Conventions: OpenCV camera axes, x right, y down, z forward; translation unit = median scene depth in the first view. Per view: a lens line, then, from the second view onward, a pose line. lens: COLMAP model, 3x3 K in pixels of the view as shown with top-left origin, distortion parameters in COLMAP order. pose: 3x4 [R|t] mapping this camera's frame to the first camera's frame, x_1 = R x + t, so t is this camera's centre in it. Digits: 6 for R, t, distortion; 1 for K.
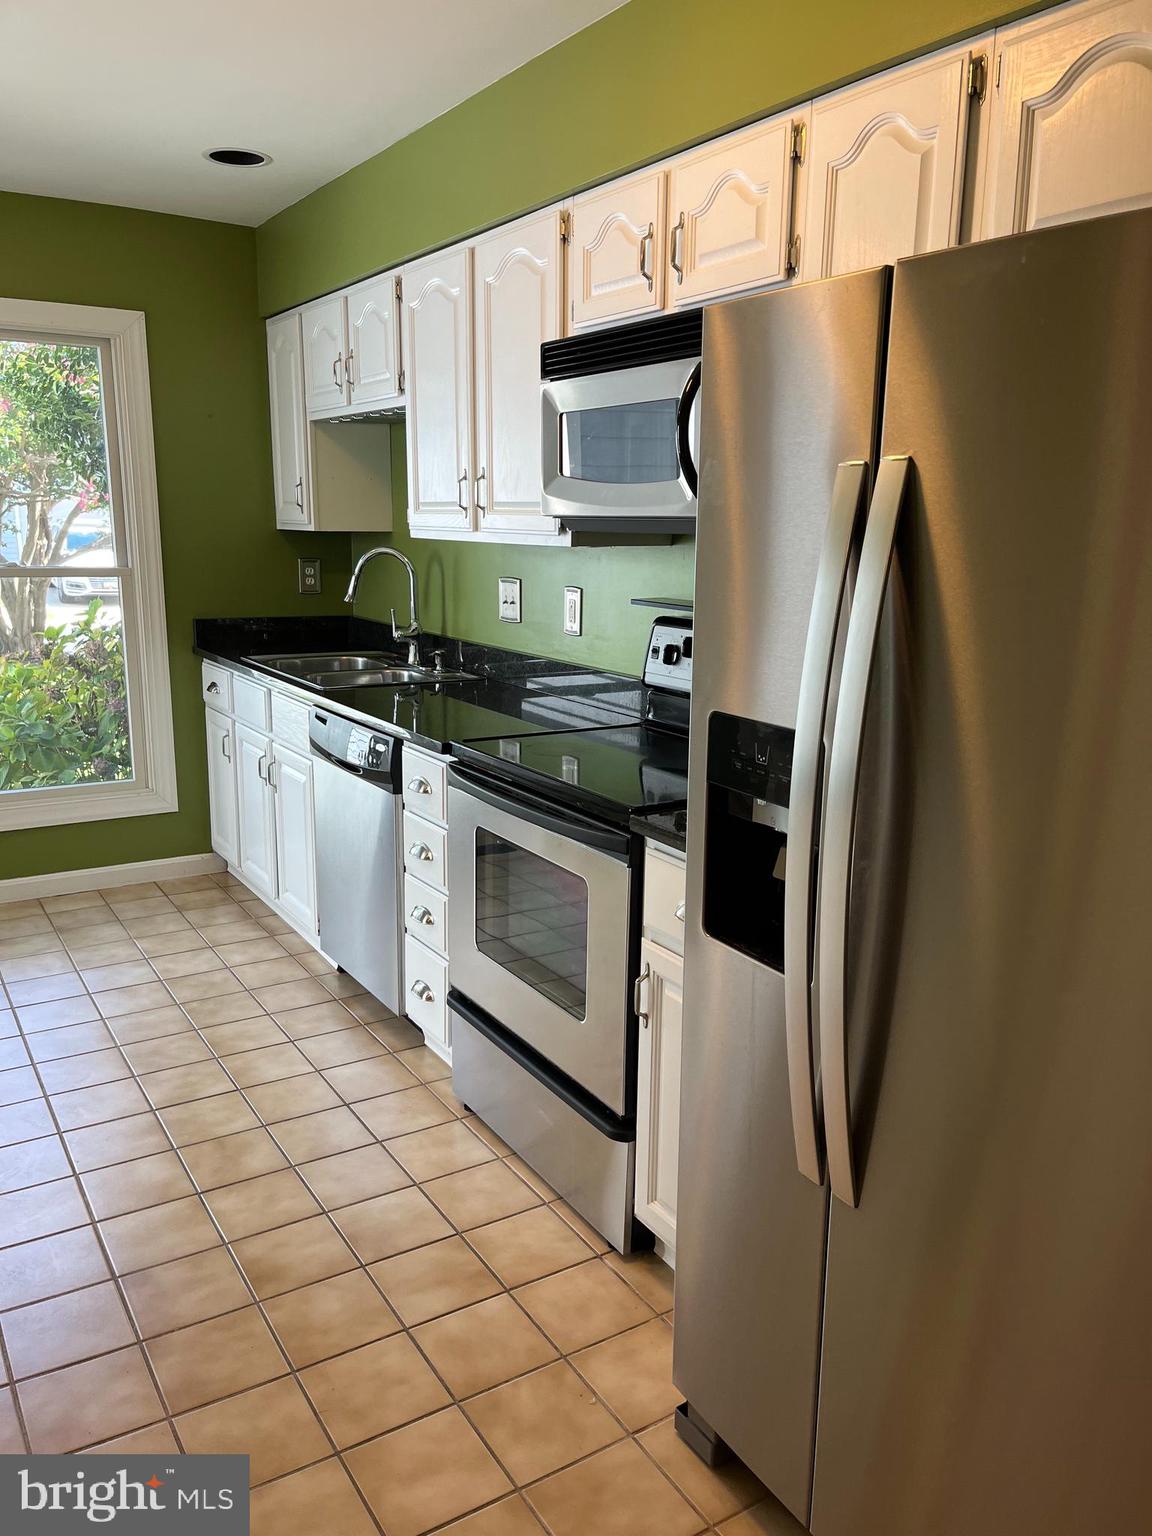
lens RADIAL K [[1159.1, 0, 587.8], [0, 1159.1, 780.1], [0, 0, 1]] dist [0.046590, -0.069630]
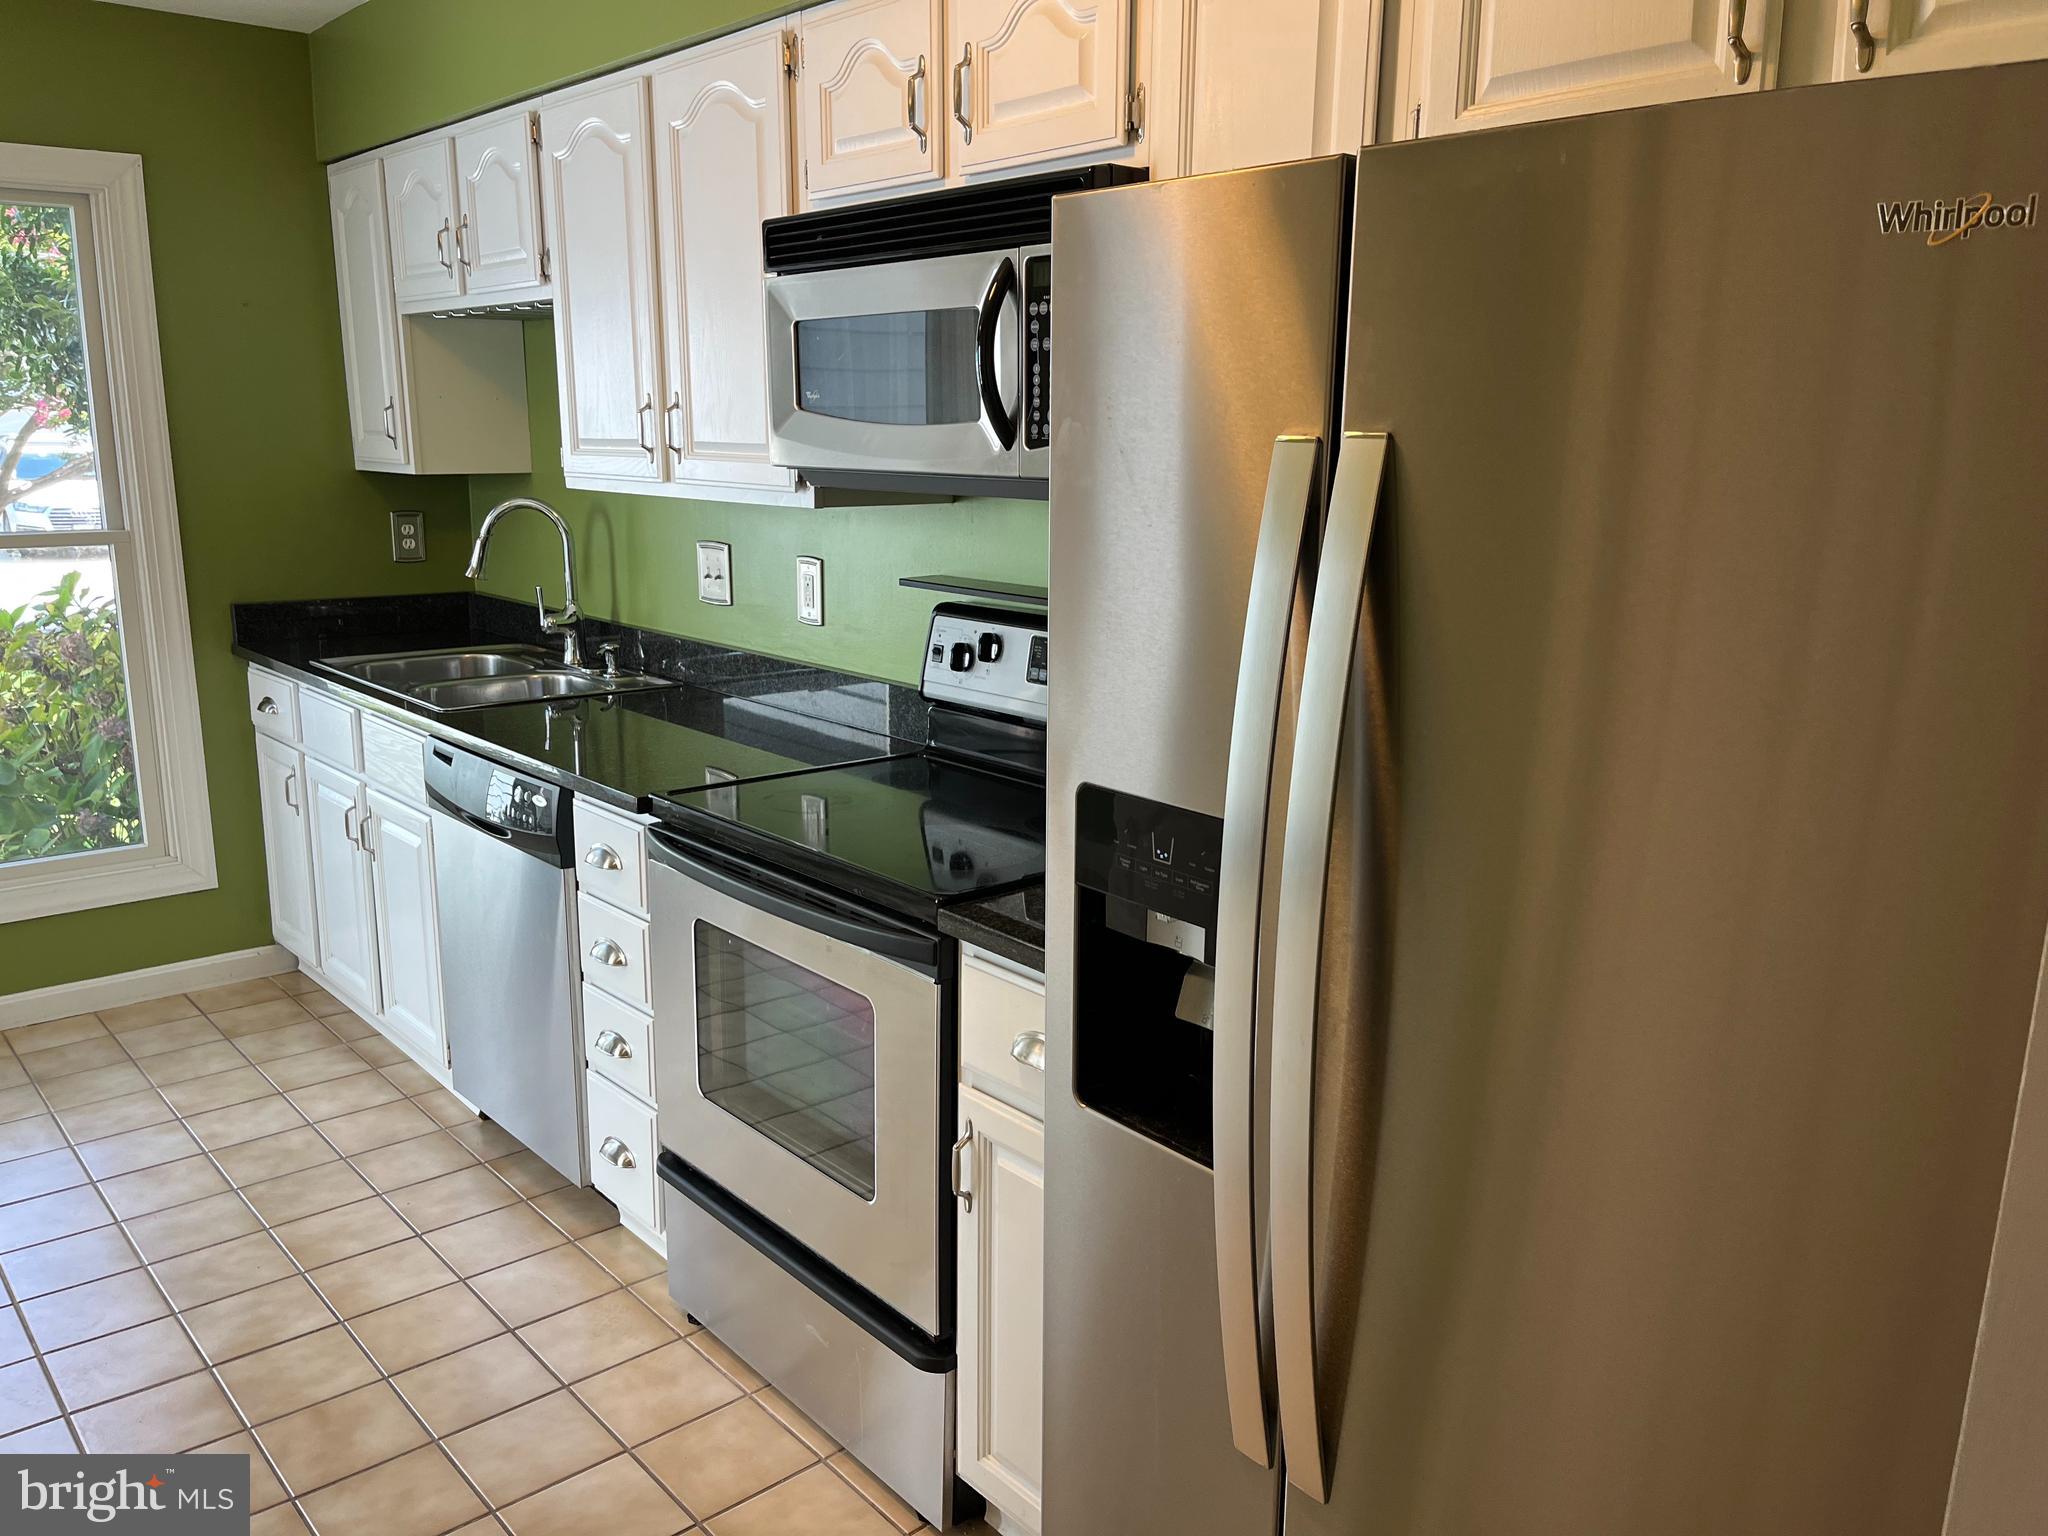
lens RADIAL K [[1545.5, 0, 1033.5], [0, 1545.5, 774.1], [0, 0, 1]] dist [0.046590, -0.069630]
pose [[0.987411, -0.038516, 0.153412, -0.031211], [0.038754, 0.999248, 0.001435, -0.034403], [-0.153352, 0.004529, 0.988161, 0.051876]]
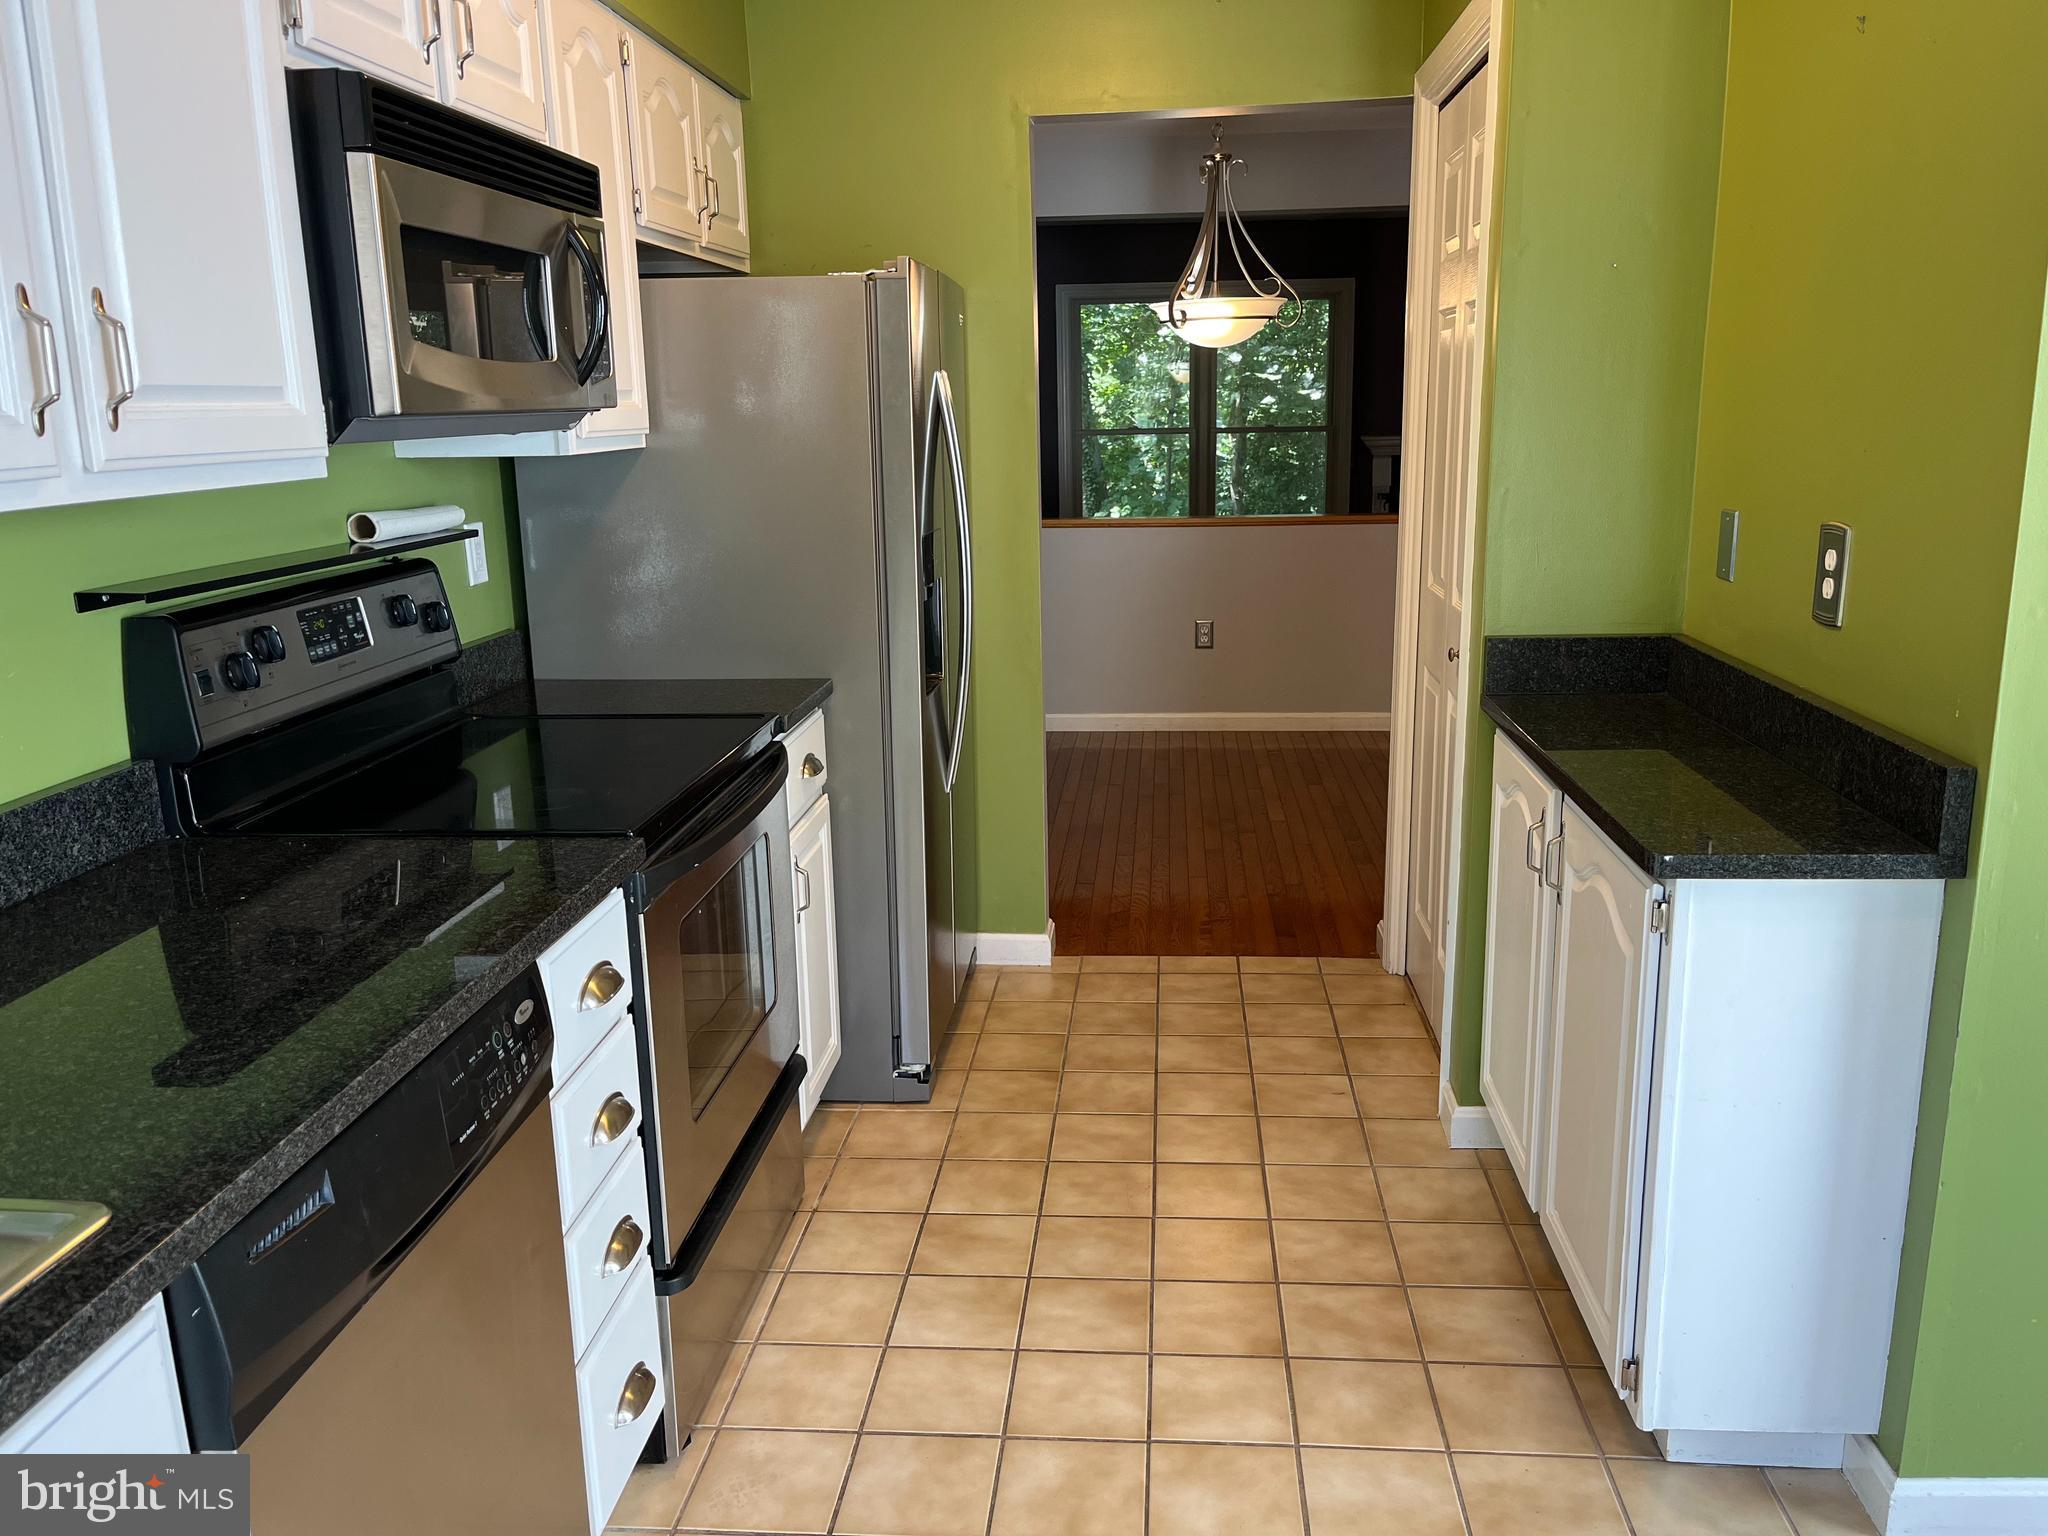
lens RADIAL K [[1545.5, 0, 1039.3], [0, 1545.5, 768.1], [0, 0, 1]] dist [0.046590, -0.069630]
pose [[-0.796284, -0.140196, 0.588453, -0.621554], [0.138737, 0.904519, 0.403233, -0.292814], [-0.588799, 0.402729, -0.700804, 1.245394]]
